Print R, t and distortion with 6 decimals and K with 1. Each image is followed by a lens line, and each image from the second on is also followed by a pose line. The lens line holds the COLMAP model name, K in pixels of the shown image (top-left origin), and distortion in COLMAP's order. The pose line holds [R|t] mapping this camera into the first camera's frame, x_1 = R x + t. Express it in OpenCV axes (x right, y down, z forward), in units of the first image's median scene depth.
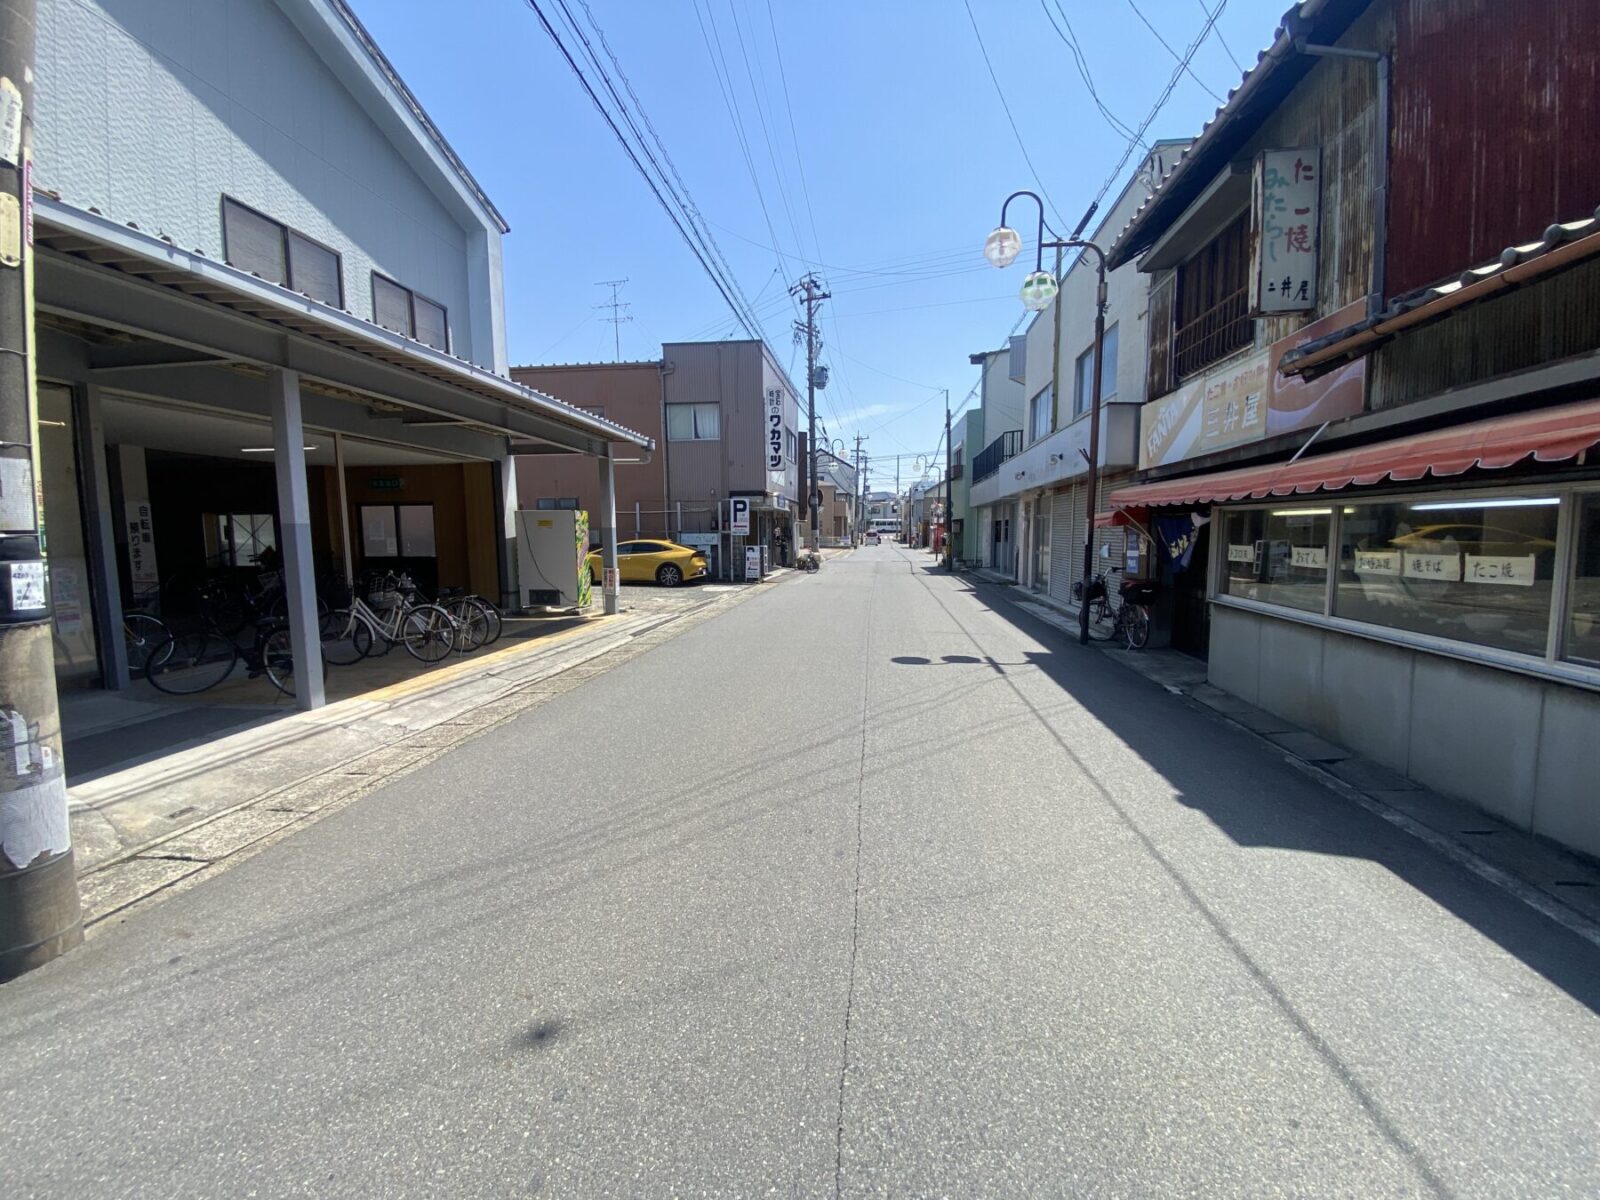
lens RADIAL K [[647.8, 0, 800.0], [0, 647.8, 600.0], [0, 0, 1]] dist [-0.000604, -0.000098]
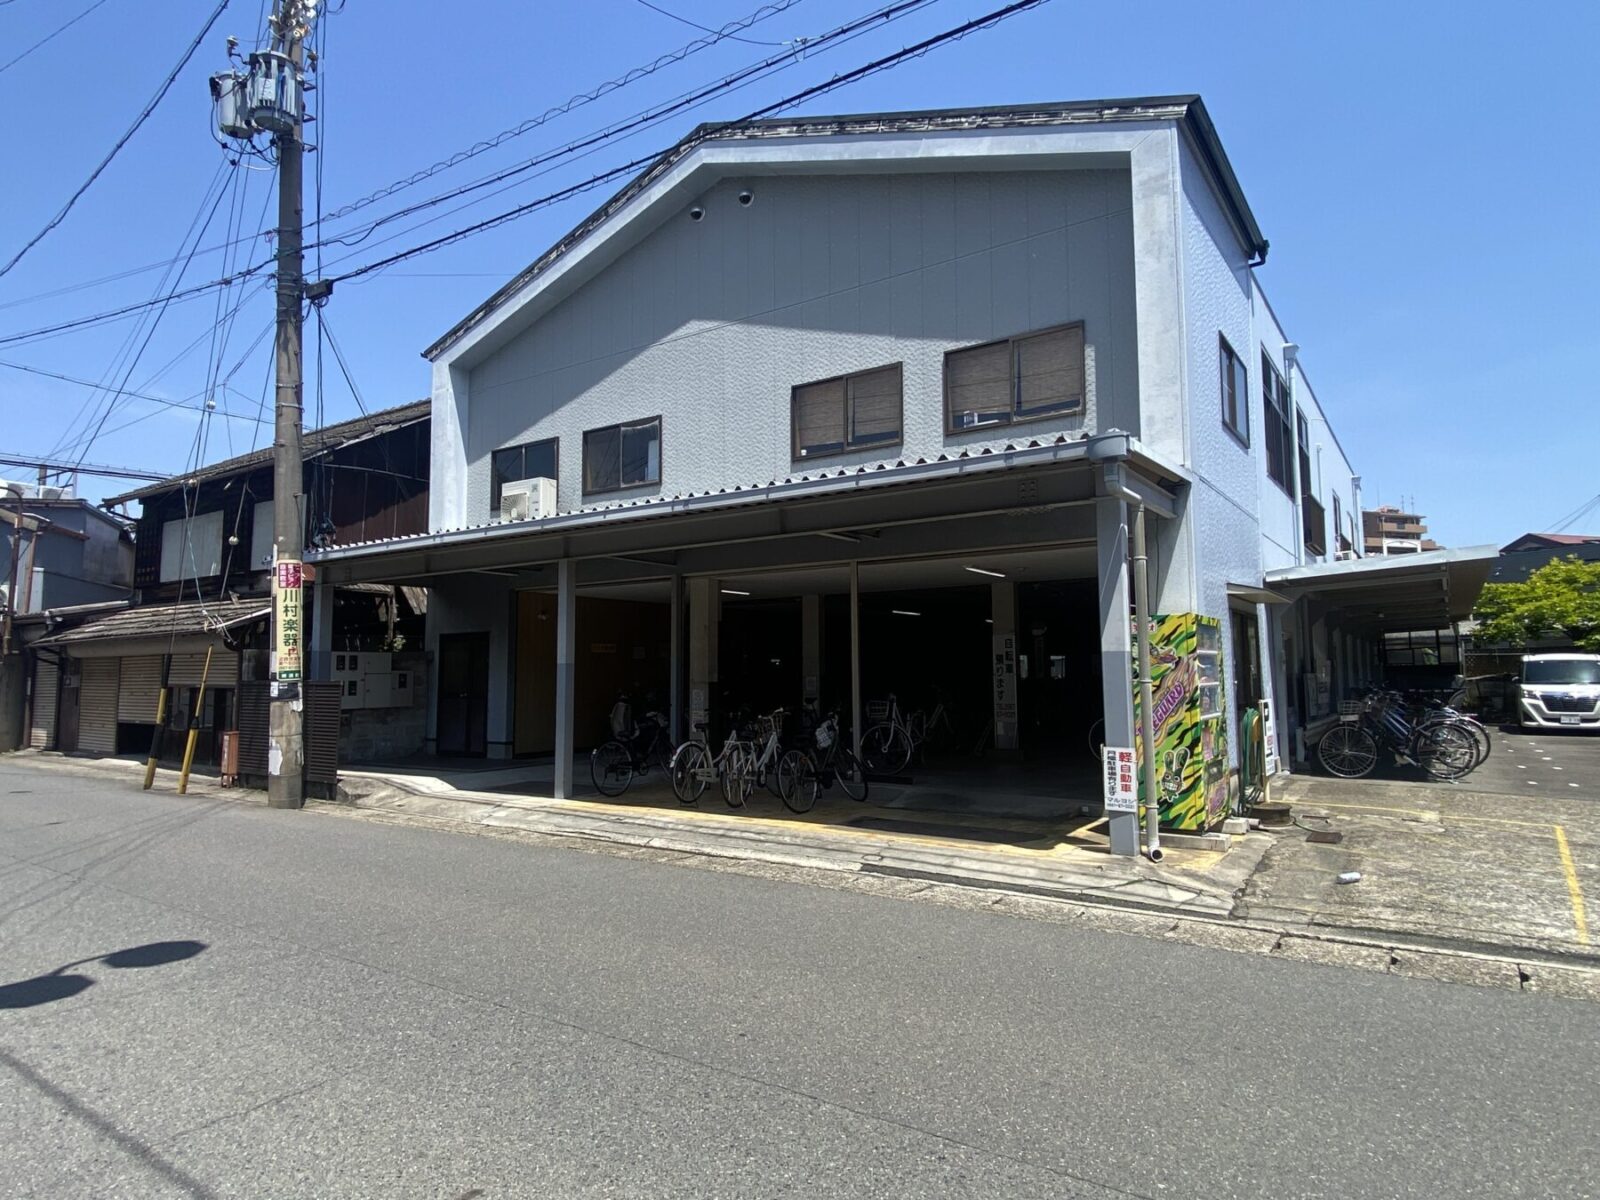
lens RADIAL K [[906.2, 0, 800.0], [0, 906.2, 600.0], [0, 0, 1]] dist [0.003103, 0.000417]
pose [[-0.469379, -0.051211, -0.881511, 0.435905], [-0.080382, 0.996650, -0.015098, -0.158963], [0.879331, 0.063771, -0.471922, 1.400071]]
